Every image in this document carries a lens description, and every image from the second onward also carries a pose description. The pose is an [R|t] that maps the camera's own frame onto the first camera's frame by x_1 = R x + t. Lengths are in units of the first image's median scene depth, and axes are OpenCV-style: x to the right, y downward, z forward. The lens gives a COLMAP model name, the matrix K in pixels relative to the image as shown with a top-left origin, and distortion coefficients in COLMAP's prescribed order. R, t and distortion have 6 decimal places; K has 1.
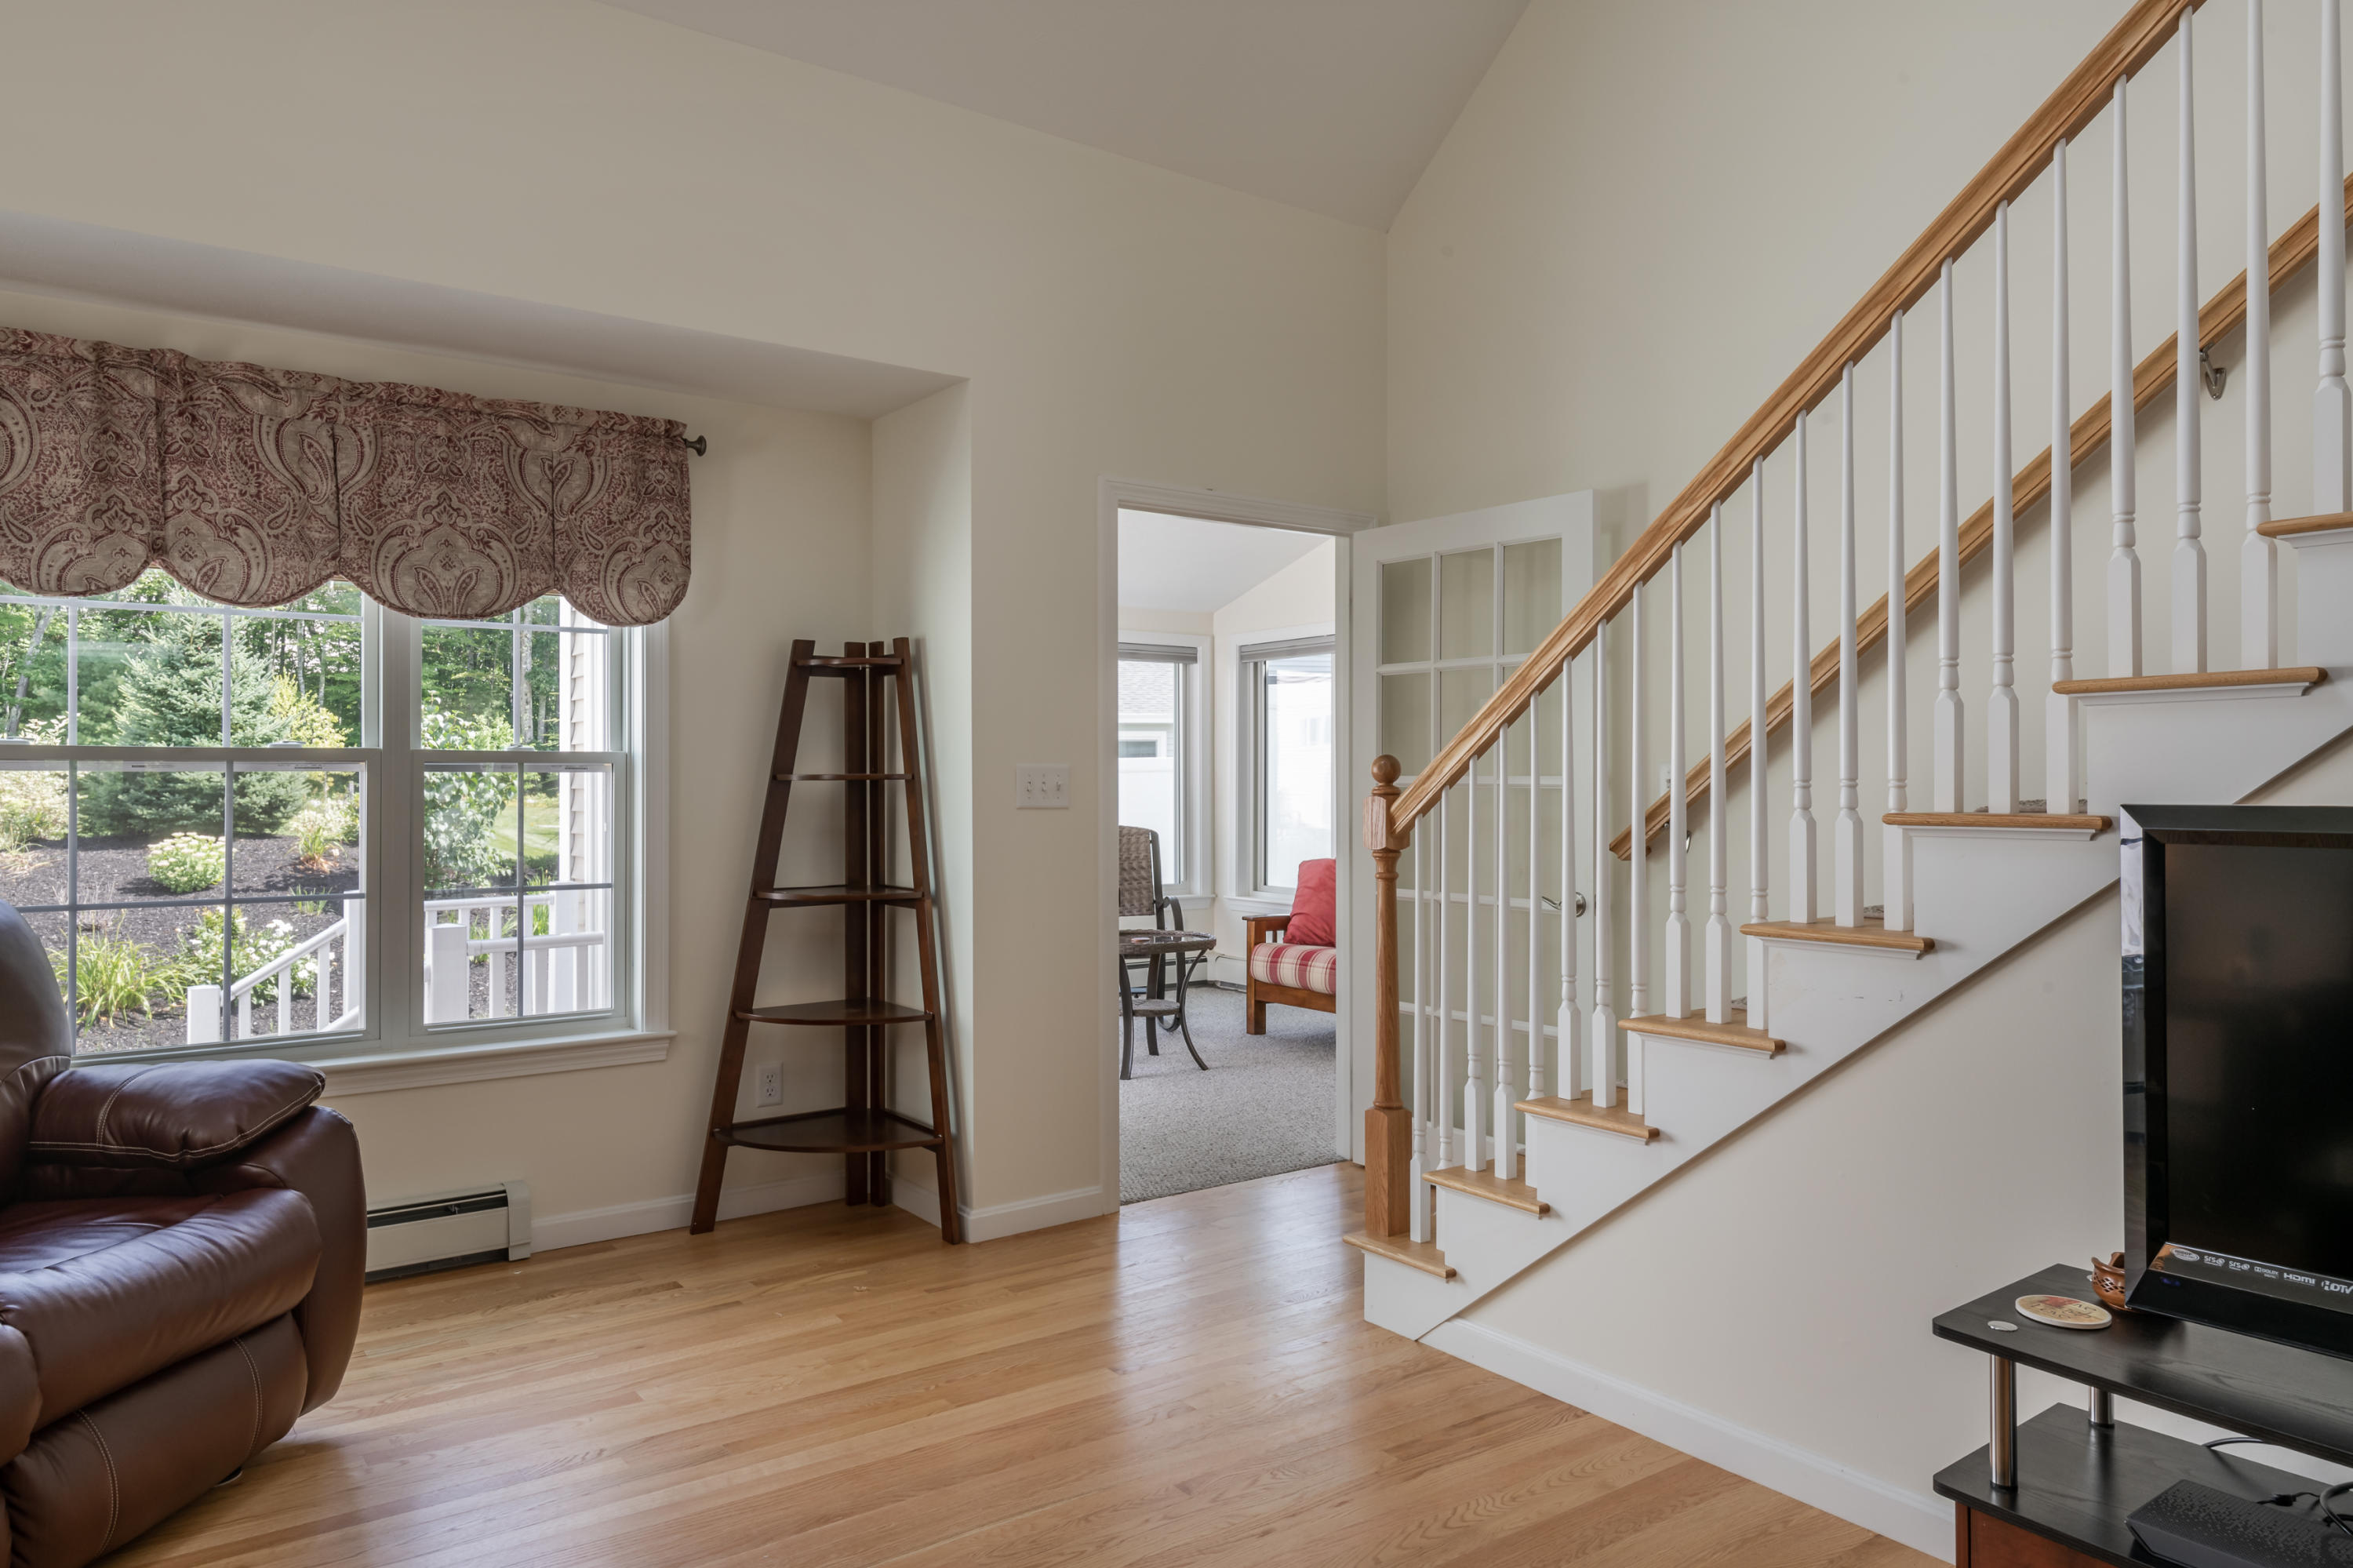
lens RADIAL K [[1514.1, 0, 1193.8], [0, 1514.1, 771.1], [0, 0, 1]] dist [0.006978, -0.000380]
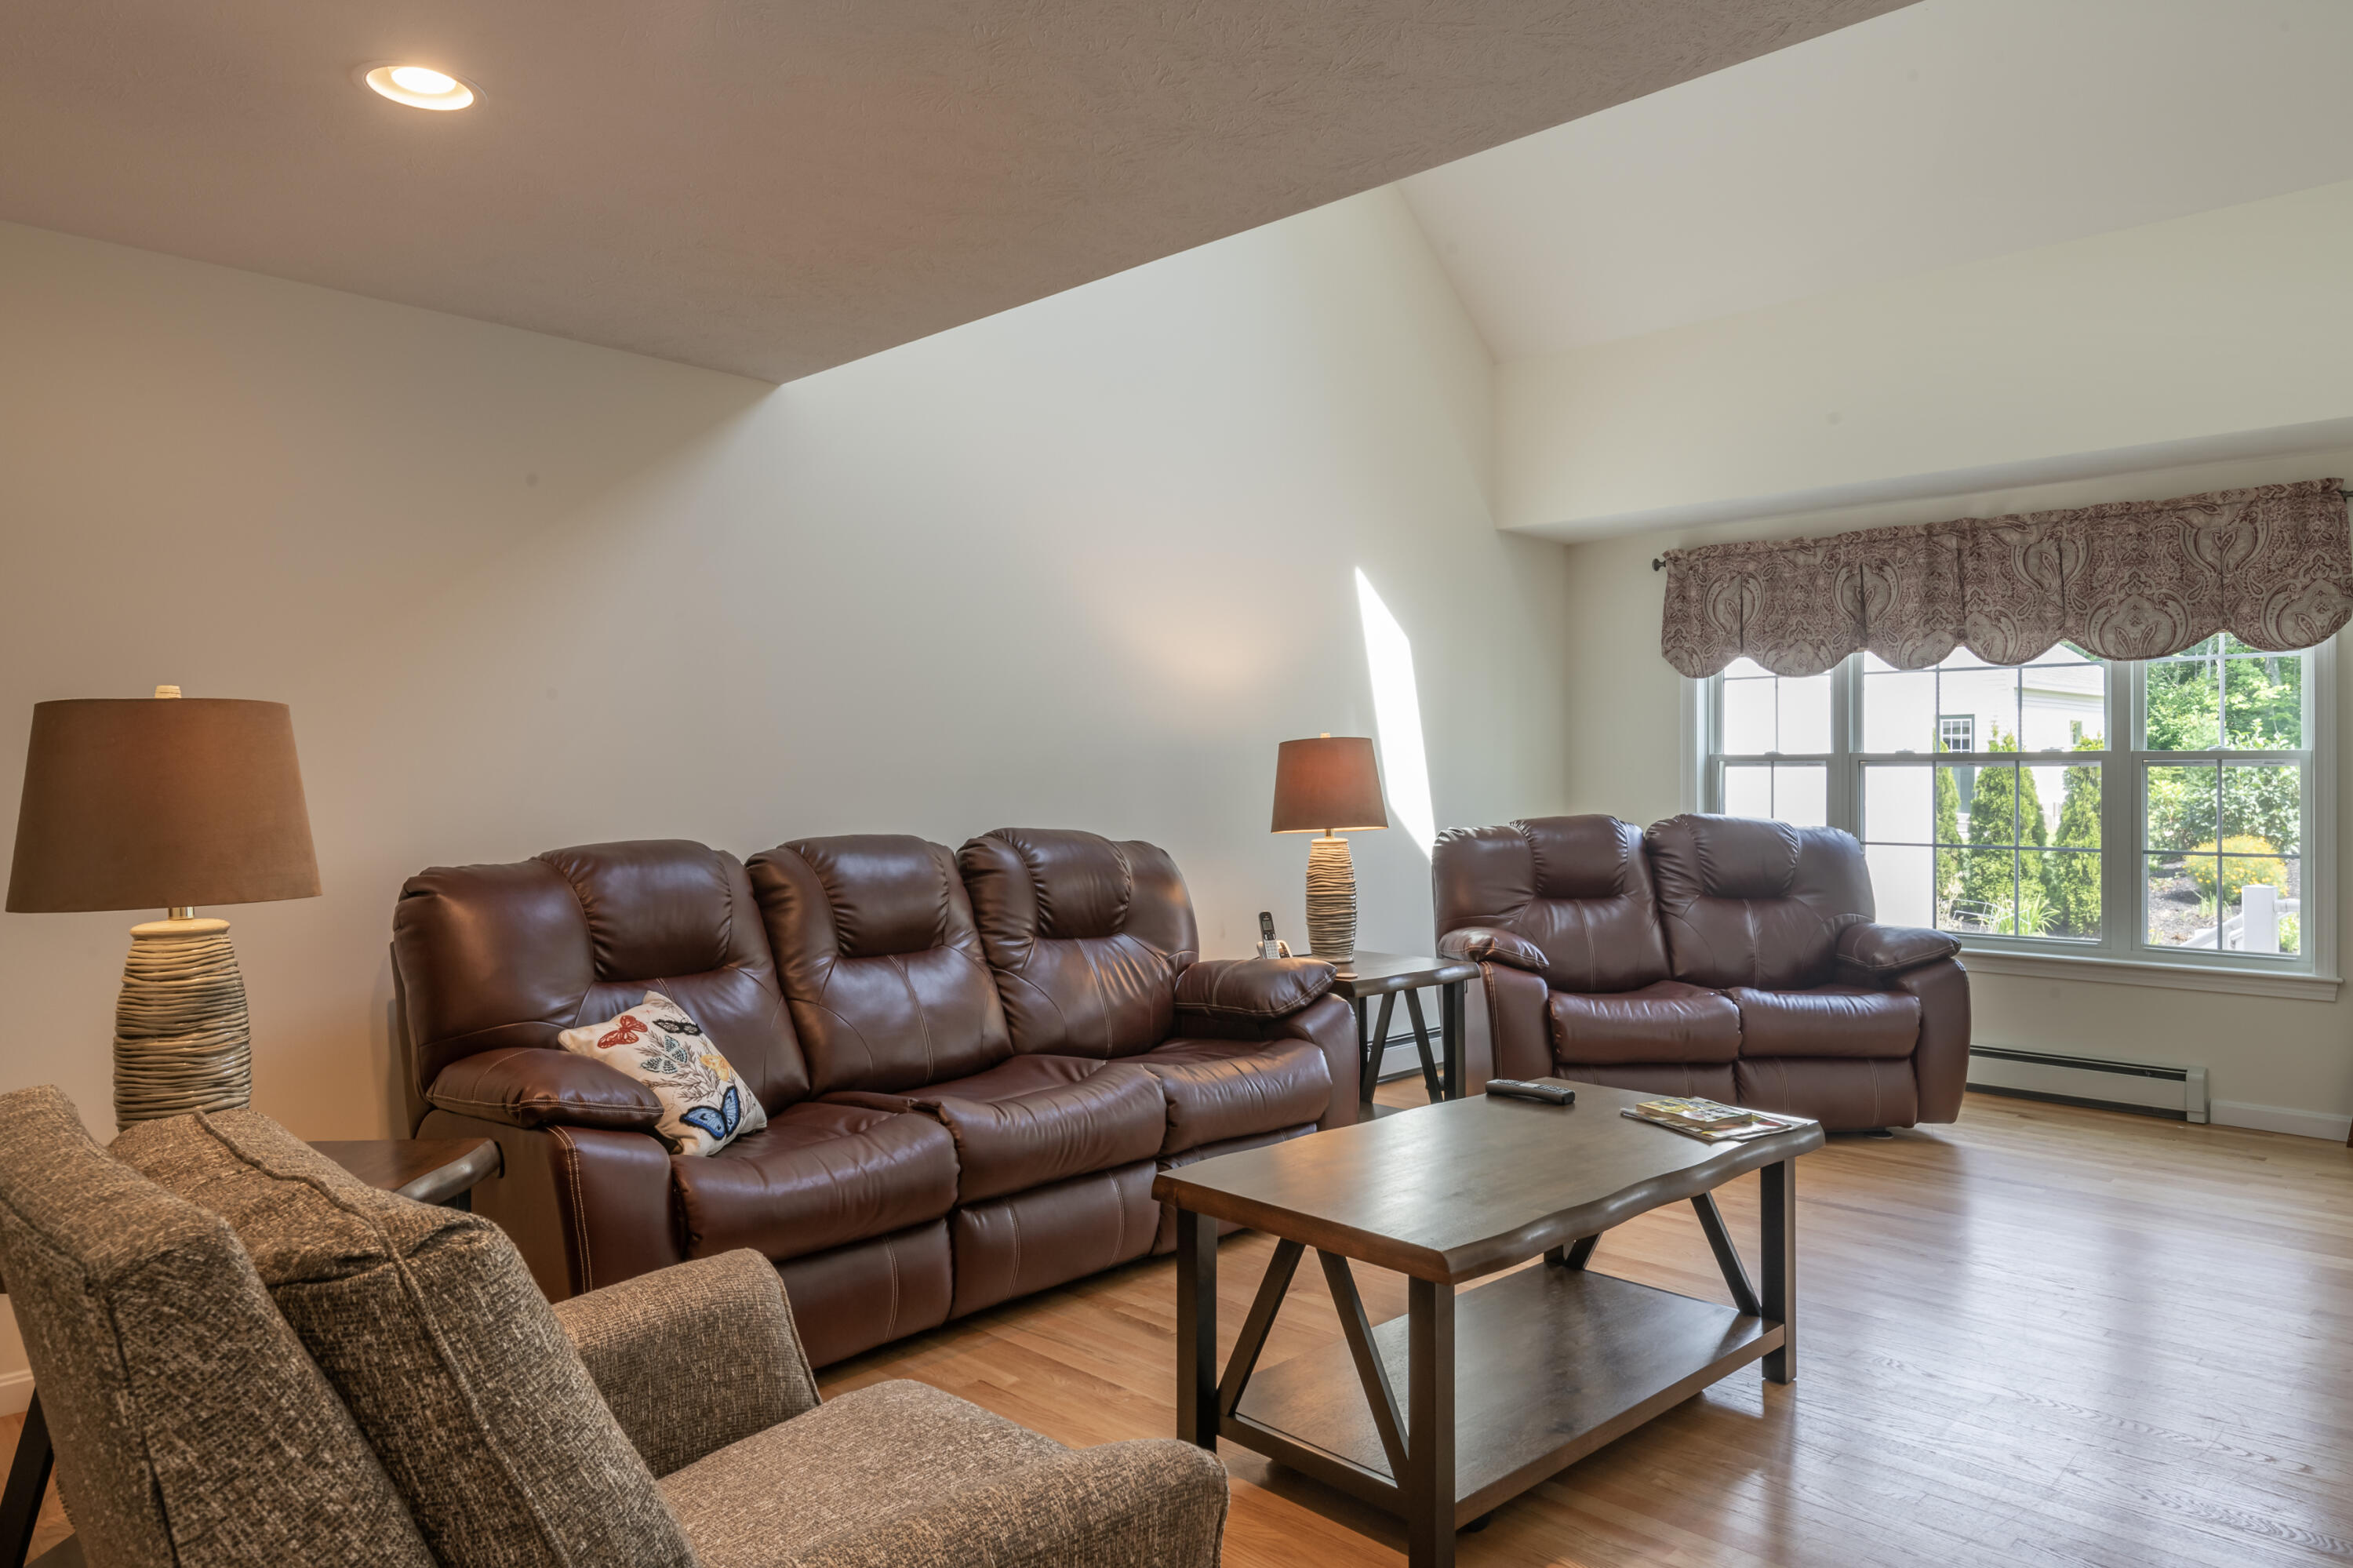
lens RADIAL K [[1514.1, 0, 1193.8], [0, 1514.1, 771.1], [0, 0, 1]] dist [0.006978, -0.000380]
pose [[0.170625, -0.000107, -0.985336, 0.732354], [0.007062, 0.999974, 0.001114, -0.003102], [0.985311, -0.007148, 0.170621, -0.118290]]
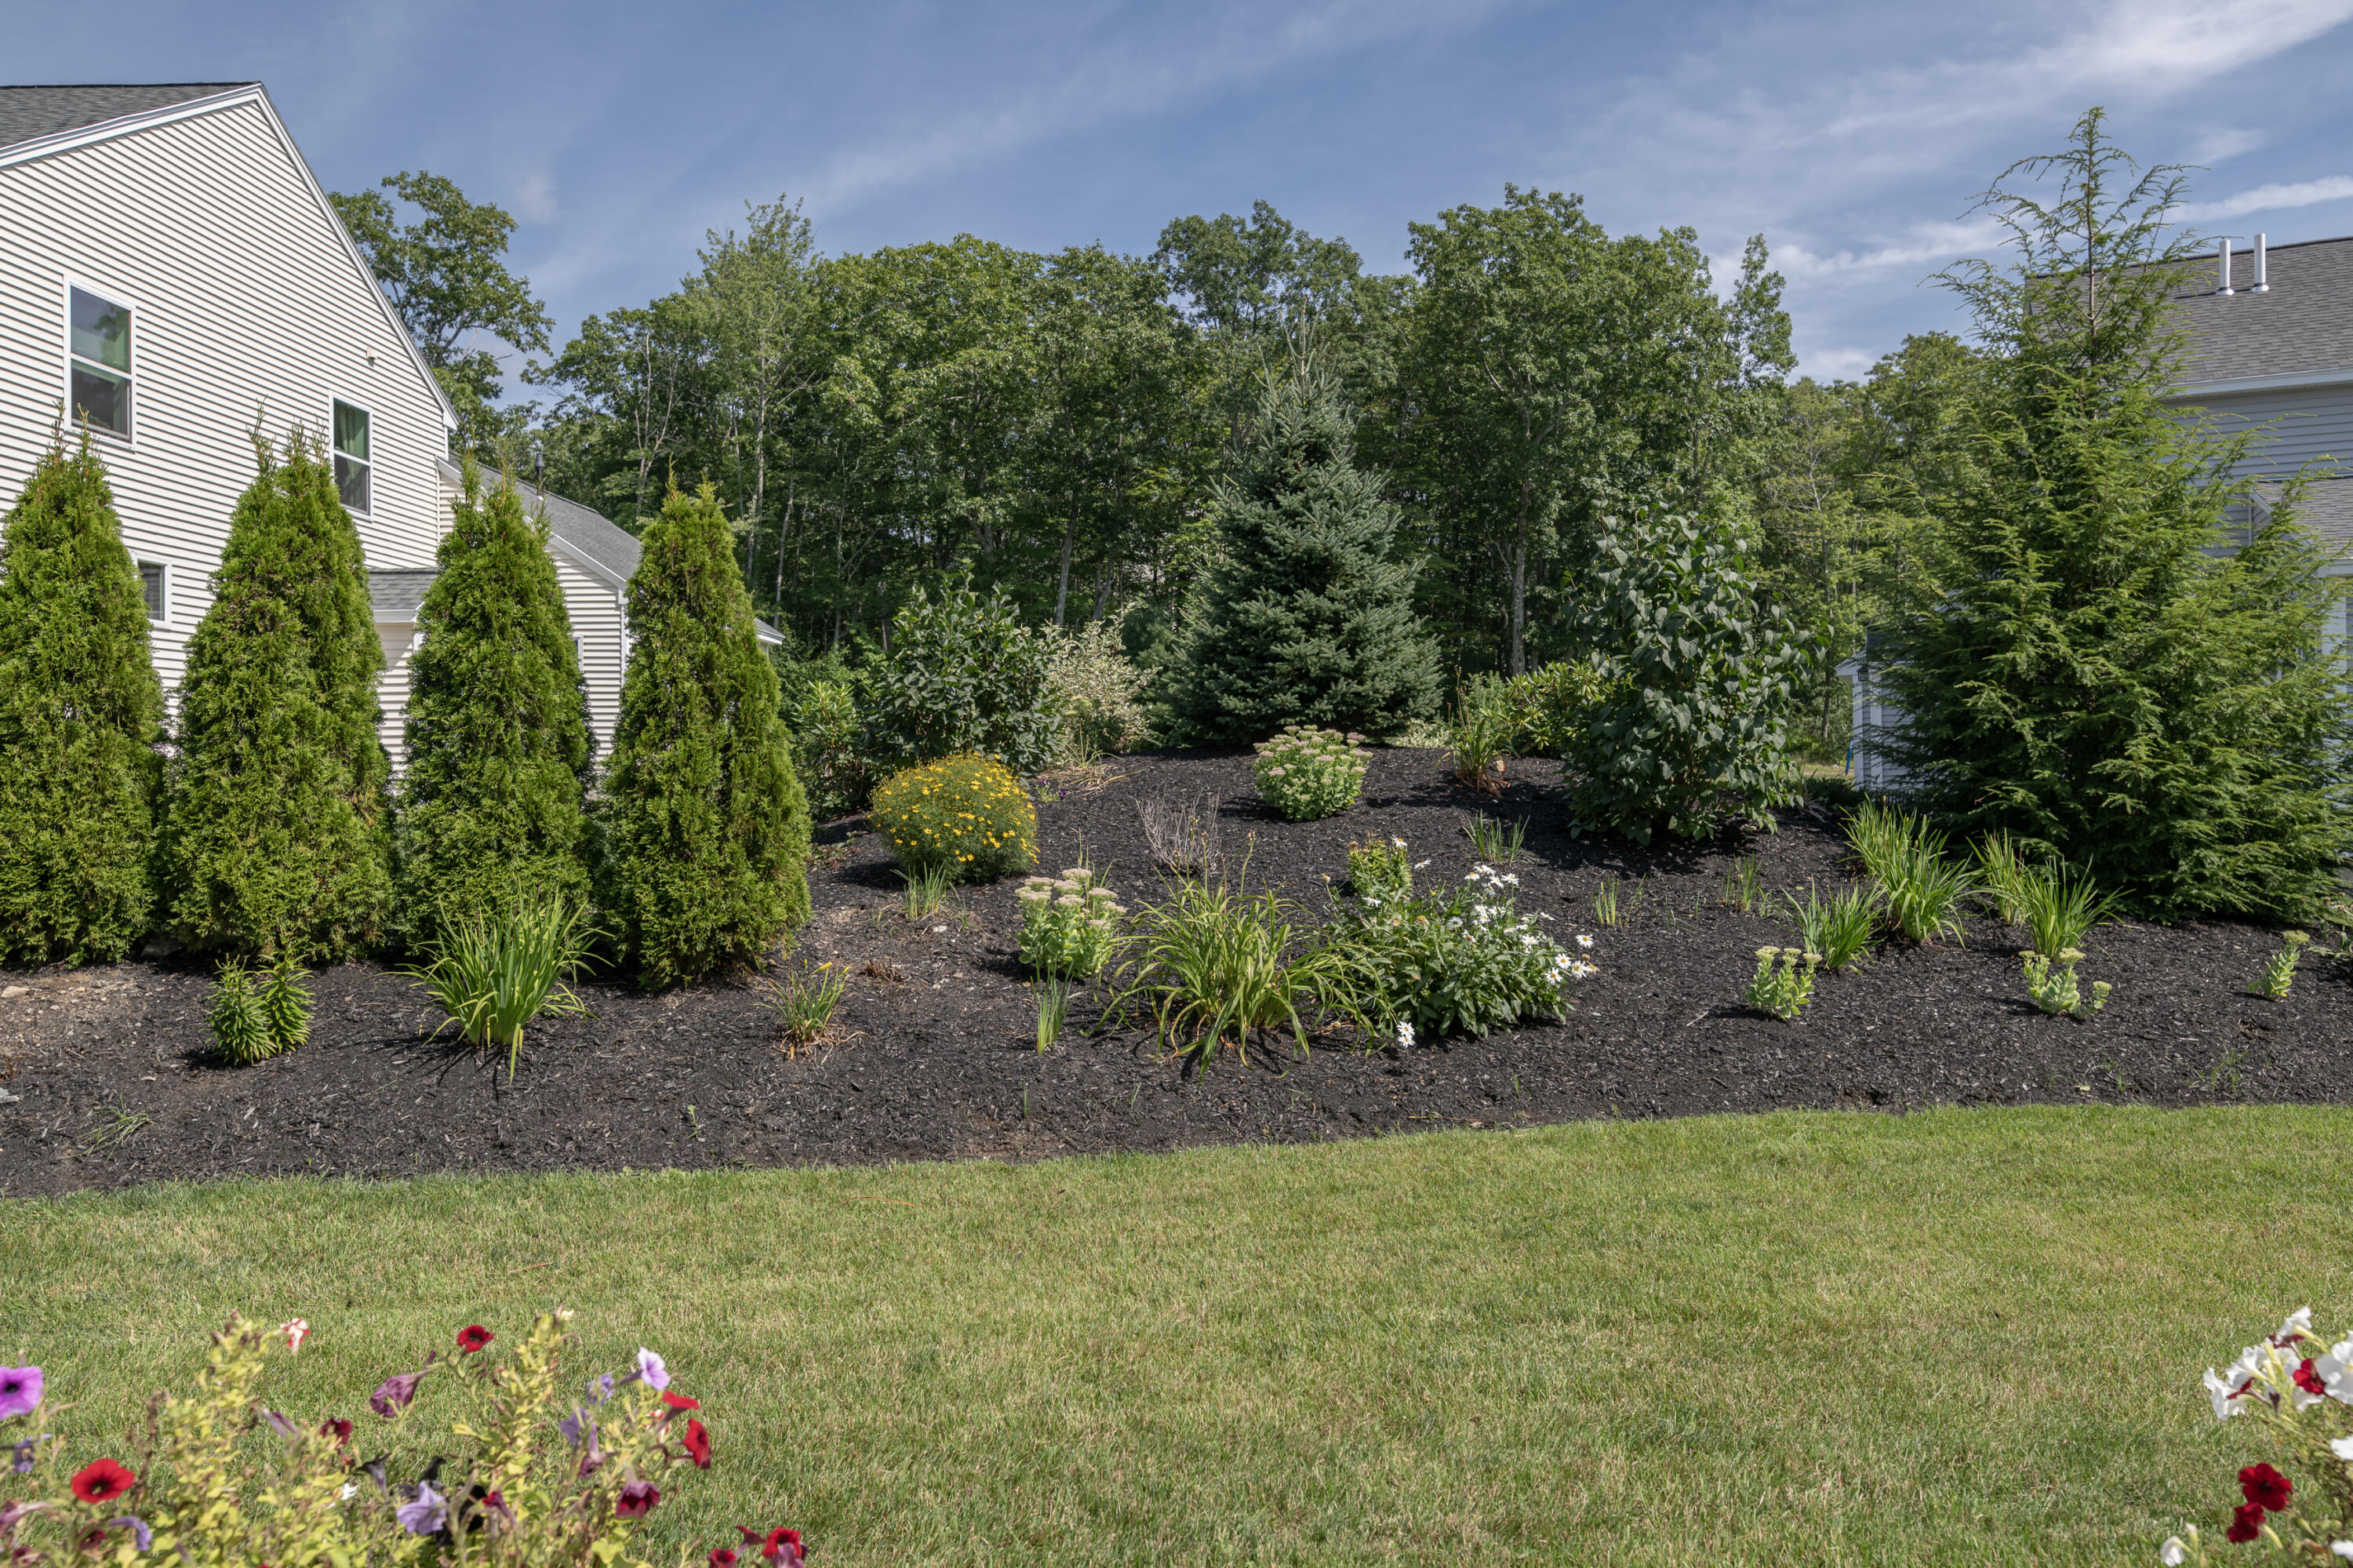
lens RADIAL K [[1610.2, 0, 1218.7], [0, 1610.2, 761.3], [0, 0, 1]] dist [0.003293, 0.000698]
pose [[0.842183, -0.004452, -0.539173, -1.327613], [0.008593, 0.999950, 0.005165, 0.200695], [0.539123, -0.008983, 0.842179, 1.680382]]
